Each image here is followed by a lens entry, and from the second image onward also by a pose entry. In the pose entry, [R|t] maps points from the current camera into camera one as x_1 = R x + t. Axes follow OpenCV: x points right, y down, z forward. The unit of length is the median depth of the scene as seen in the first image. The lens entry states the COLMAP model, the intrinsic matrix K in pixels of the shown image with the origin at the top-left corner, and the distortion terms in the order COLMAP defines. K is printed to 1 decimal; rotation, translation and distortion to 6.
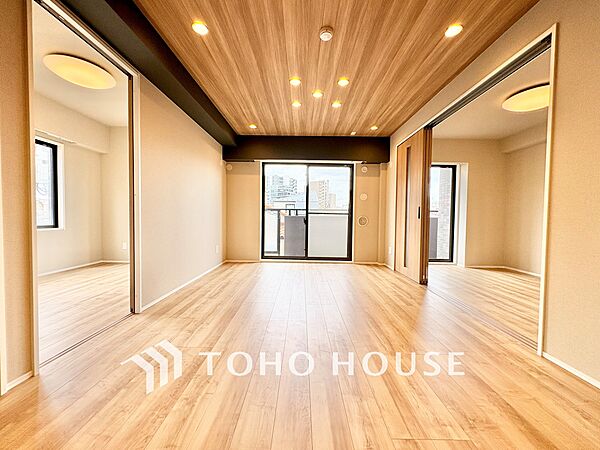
lens RADIAL K [[239.9, 0, 300.0], [0, 239.9, 225.0], [0, 0, 1]] dist [-0.001342, -0.000077]
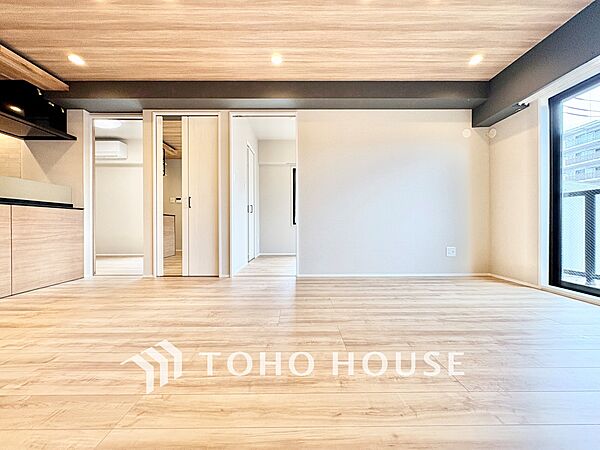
lens RADIAL K [[239.9, 0, 300.0], [0, 239.9, 225.0], [0, 0, 1]] dist [-0.001342, -0.000077]
pose [[0.014302, -0.011927, -0.999827, 0.374233], [-0.029933, 0.999476, -0.012351, 0.038038], [0.999450, 0.030104, 0.013938, 0.487268]]
